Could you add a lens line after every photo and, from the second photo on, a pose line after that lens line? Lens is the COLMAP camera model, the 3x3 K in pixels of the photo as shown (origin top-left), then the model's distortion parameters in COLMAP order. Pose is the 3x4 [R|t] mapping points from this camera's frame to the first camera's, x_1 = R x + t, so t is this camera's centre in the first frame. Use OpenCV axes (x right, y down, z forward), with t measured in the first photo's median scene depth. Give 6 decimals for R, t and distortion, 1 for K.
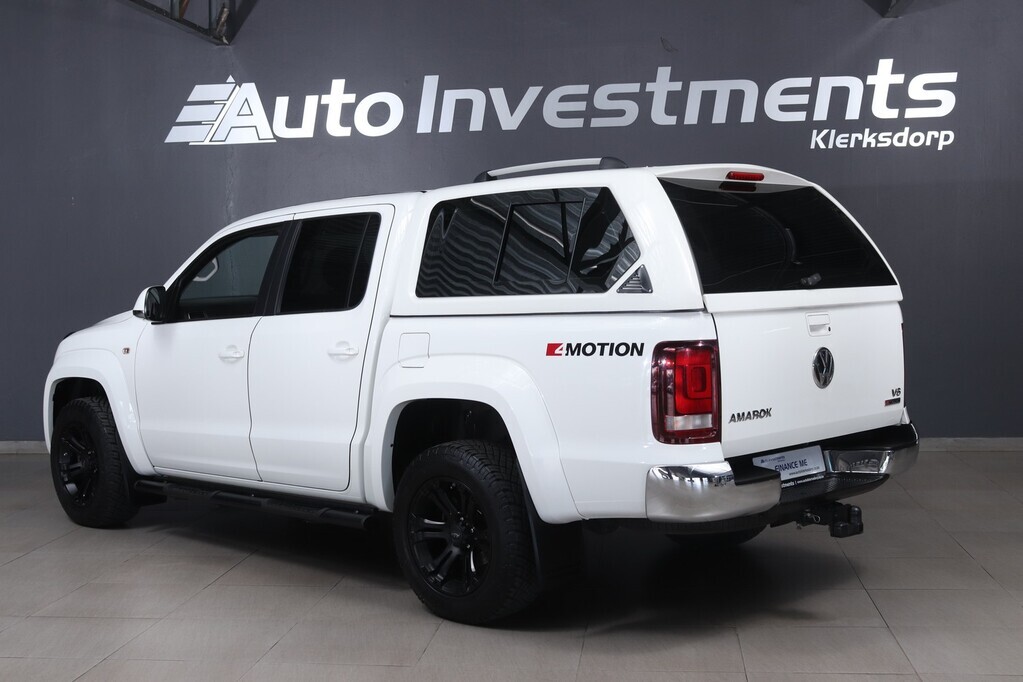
lens RADIAL K [[1380.7, 0, 511.5], [0, 1380.7, 341.0], [0, 0, 1]] dist [-0.011168, 0.000062]
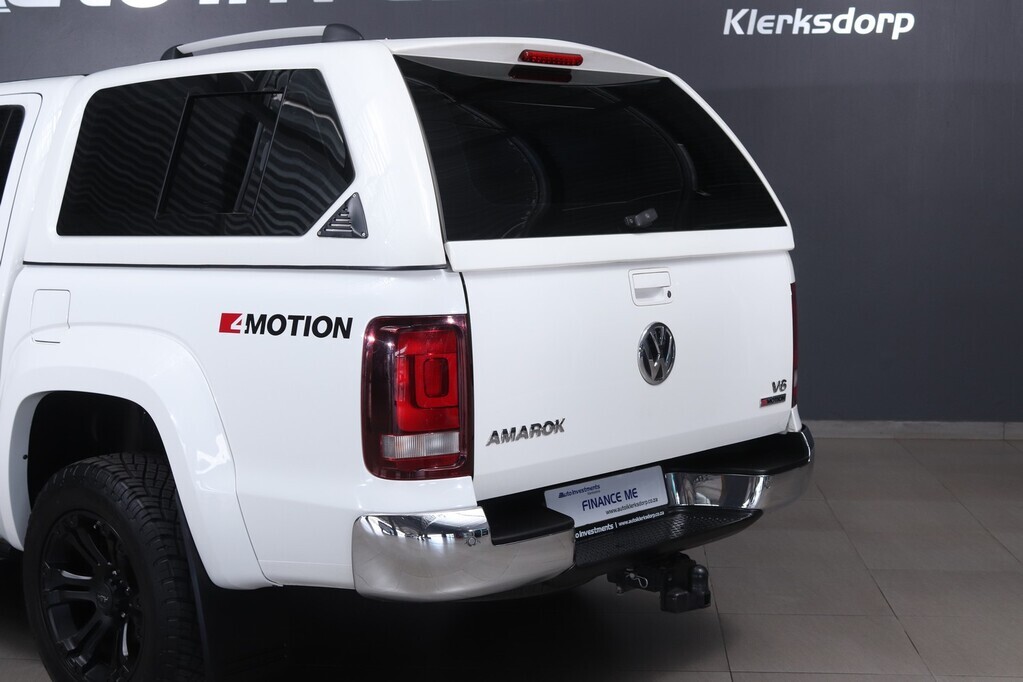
lens RADIAL K [[1552.3, 0, 511.5], [0, 1552.3, 341.0], [0, 0, 1]] dist [-0.012357, 0.111888]
pose [[0.999435, 0.012184, 0.031318, 0.135327], [-0.013685, 0.998745, 0.048176, -0.021372], [-0.030692, -0.048577, 0.998348, 0.270261]]
